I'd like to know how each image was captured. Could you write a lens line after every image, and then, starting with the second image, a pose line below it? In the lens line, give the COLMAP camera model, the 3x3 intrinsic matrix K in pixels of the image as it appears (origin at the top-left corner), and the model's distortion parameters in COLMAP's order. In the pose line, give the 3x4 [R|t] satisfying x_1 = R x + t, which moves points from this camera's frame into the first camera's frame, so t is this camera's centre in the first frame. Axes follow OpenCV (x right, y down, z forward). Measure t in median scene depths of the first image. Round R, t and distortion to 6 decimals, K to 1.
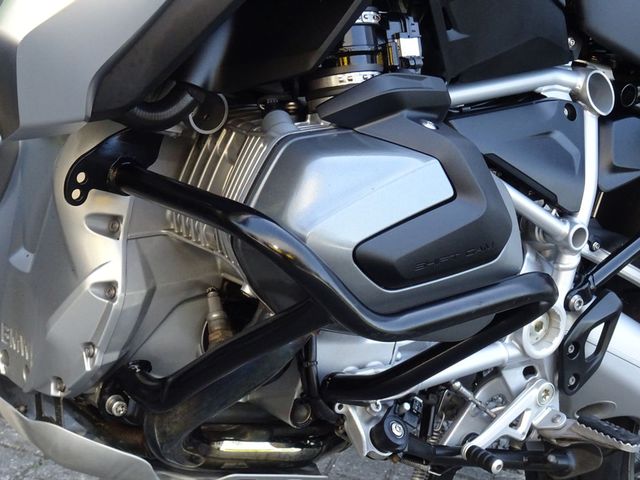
lens RADIAL K [[1378.9, 0, 320.0], [0, 1378.9, 241.3], [0, 0, 1]] dist [-0.016657, 0.000000]
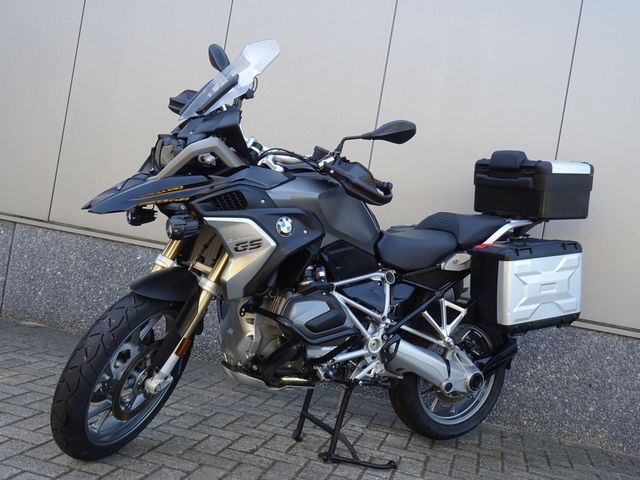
lens RADIAL K [[693.0, 0, 321.1], [0, 693.0, 238.7], [0, 0, 1]] dist [-0.011849, 0.000000]
pose [[0.994250, -0.057474, -0.090352, 0.242259], [0.045293, 0.990279, -0.131514, 0.024616], [0.097032, 0.126665, 0.987188, -0.990991]]
